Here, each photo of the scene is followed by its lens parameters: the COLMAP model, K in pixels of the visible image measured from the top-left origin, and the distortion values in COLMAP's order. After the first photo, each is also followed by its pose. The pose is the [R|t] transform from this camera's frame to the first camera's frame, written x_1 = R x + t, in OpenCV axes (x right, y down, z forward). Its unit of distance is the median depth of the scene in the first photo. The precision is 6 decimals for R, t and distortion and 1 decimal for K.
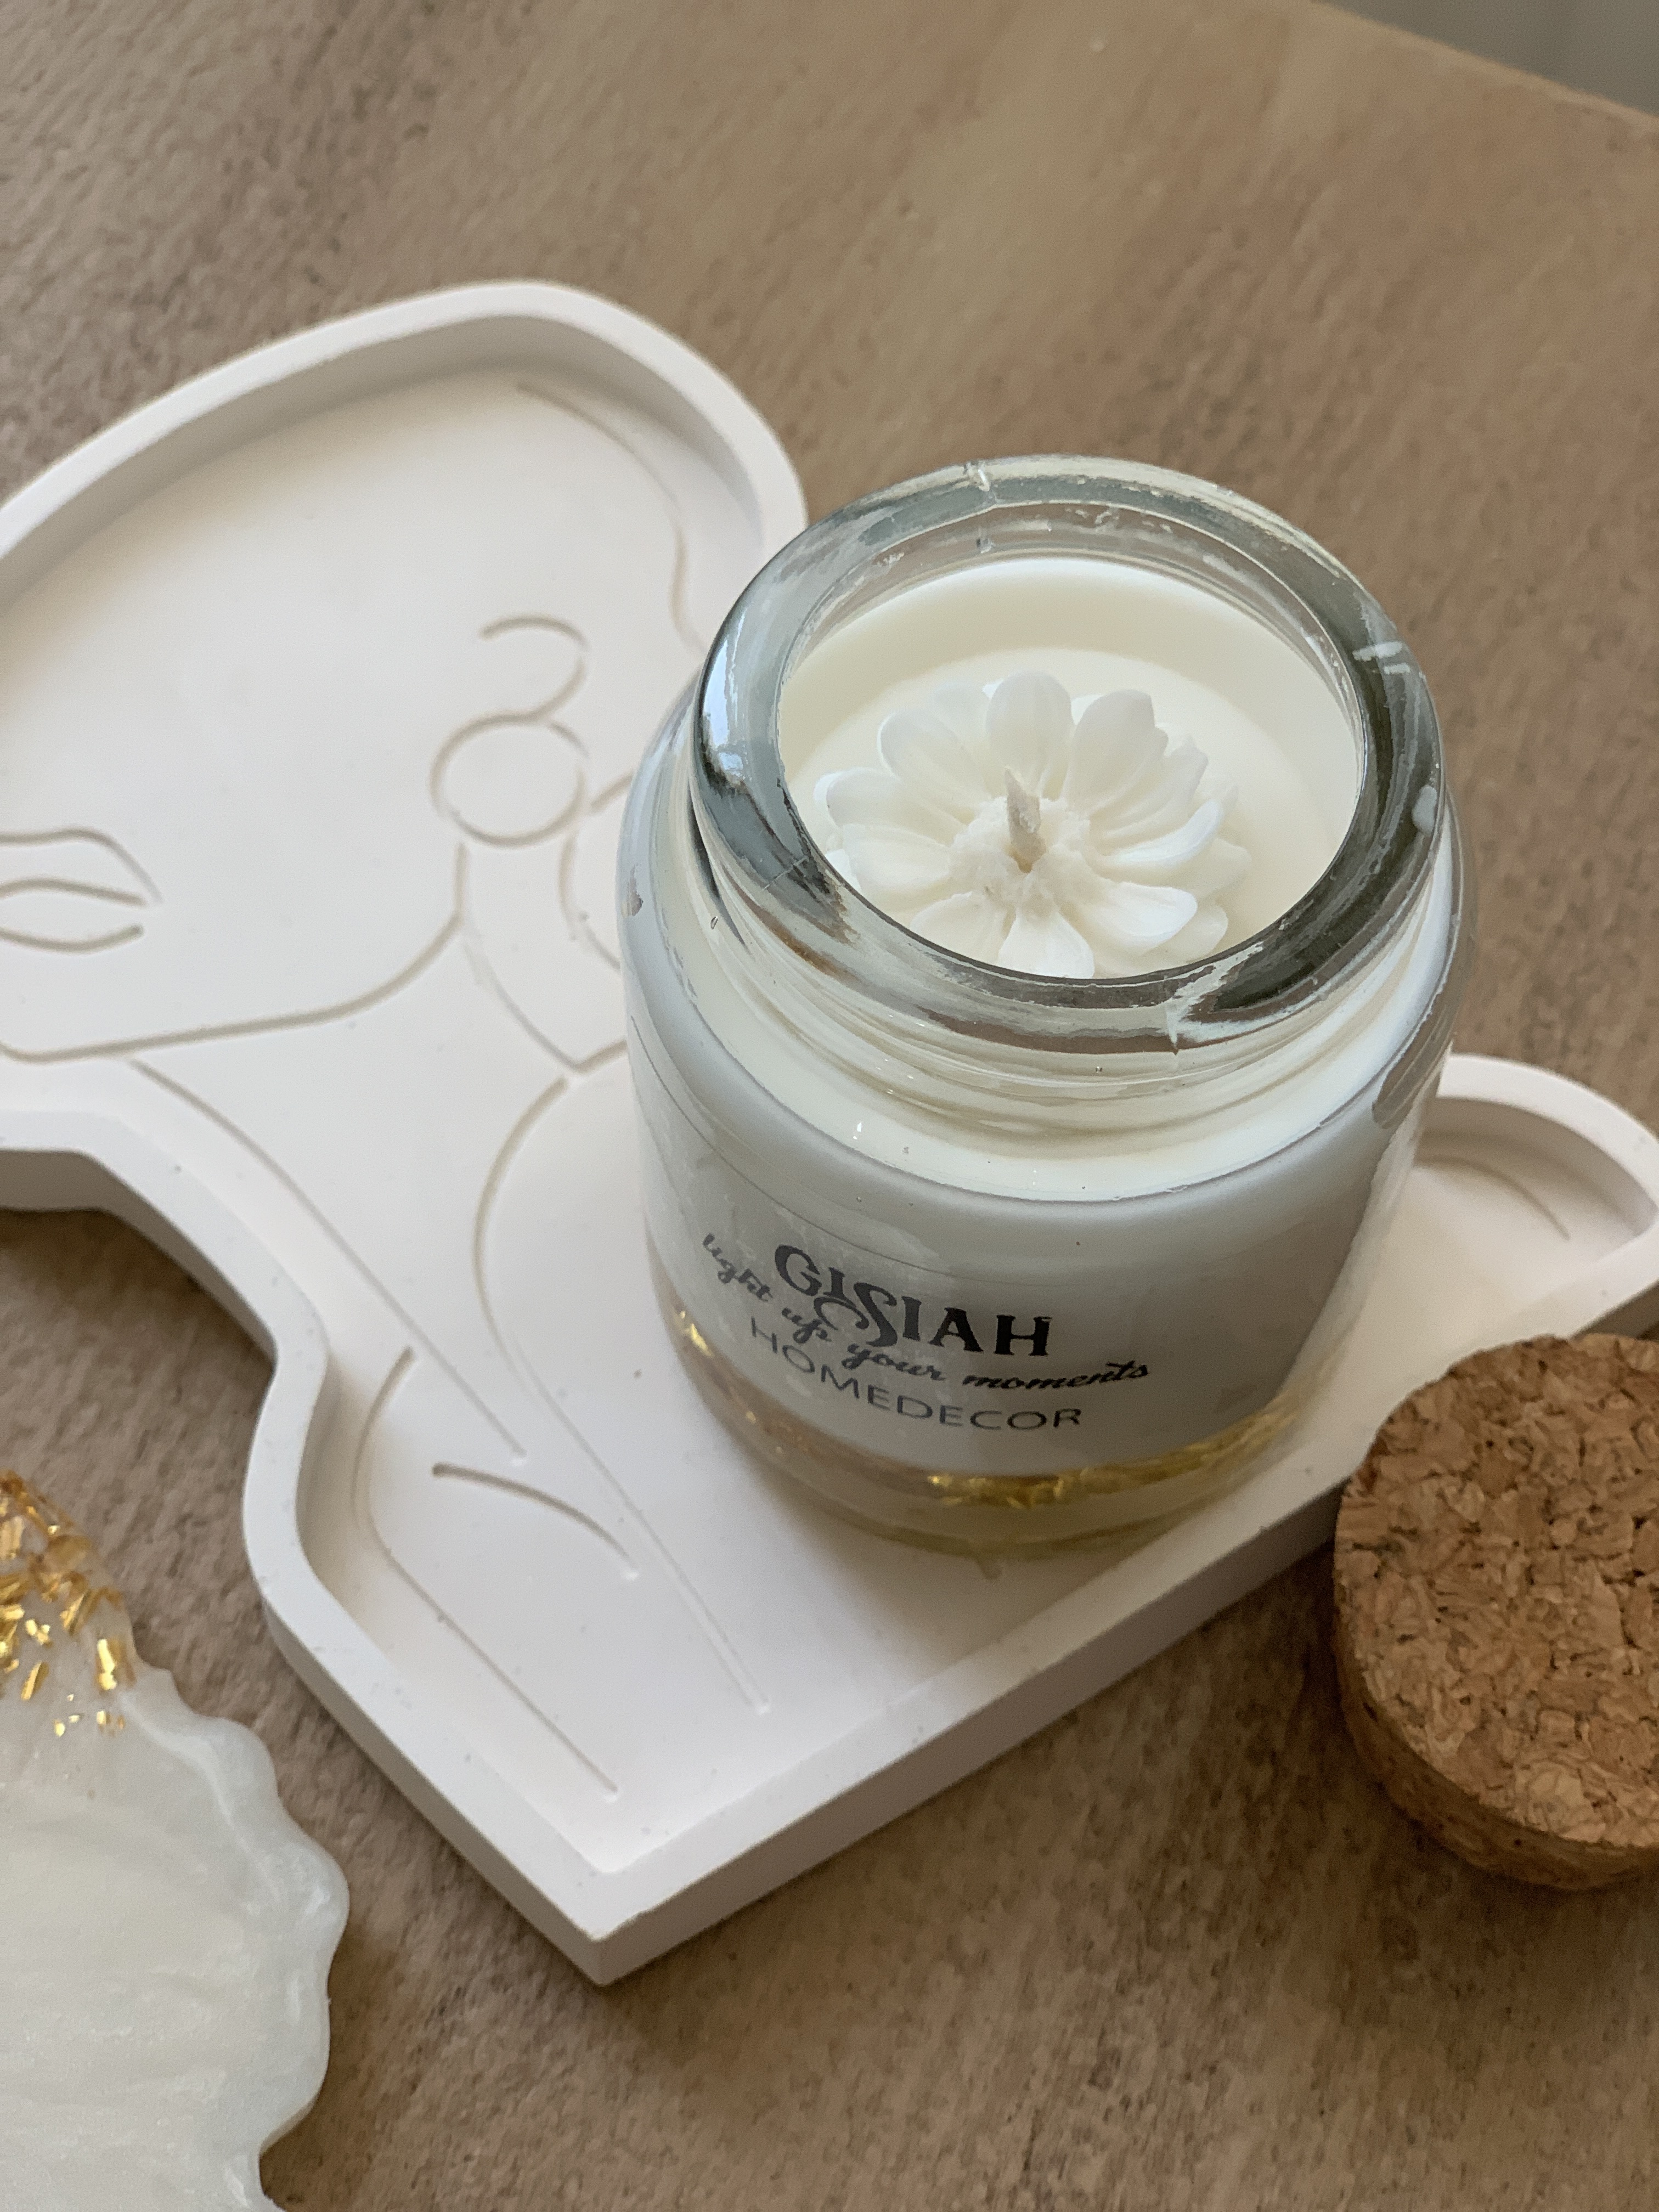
lens RADIAL K [[3537.2, 0, 829.5], [0, 3537.2, 1106.0], [0, 0, 1]] dist [-0.032741, -0.193513]
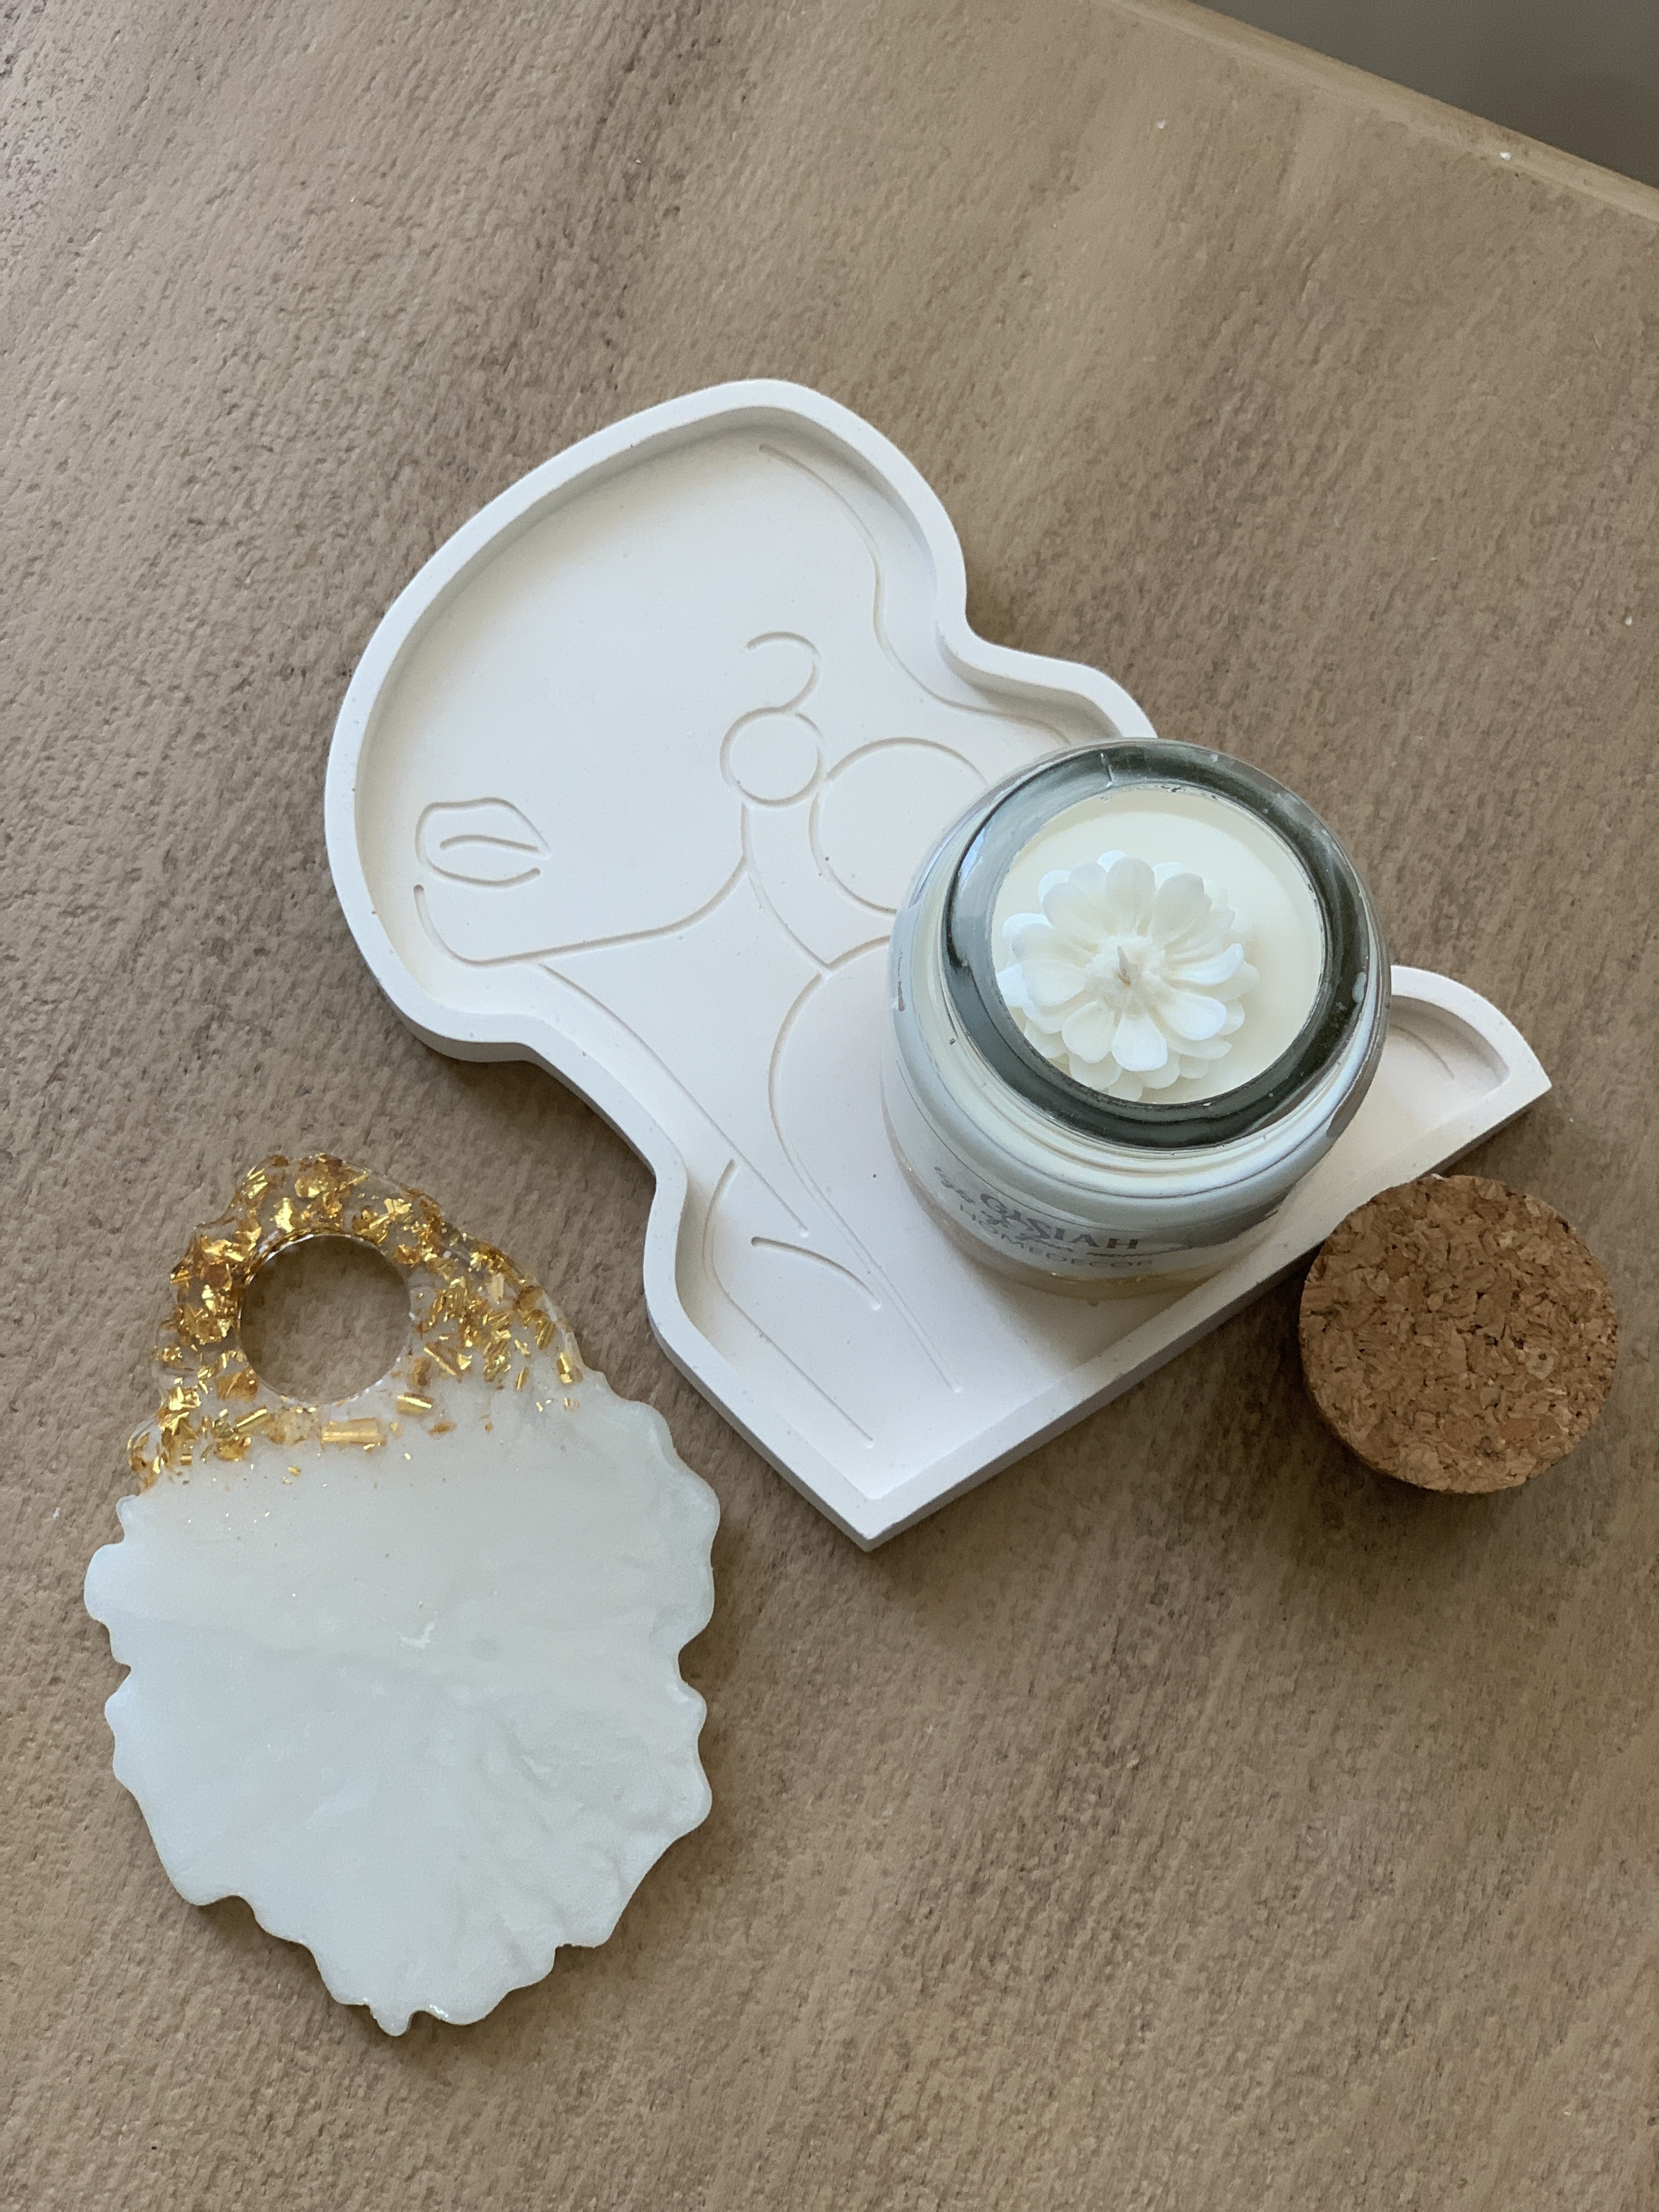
lens RADIAL K [[3375.7, 0, 827.2], [0, 3375.7, 1218.4], [0, 0, 1]] dist [-0.115039, 0.539090]
pose [[0.999903, -0.012375, -0.006408, -0.065552], [0.013699, 0.957226, 0.289015, -0.349415], [0.002558, -0.289075, 0.957303, -0.481679]]
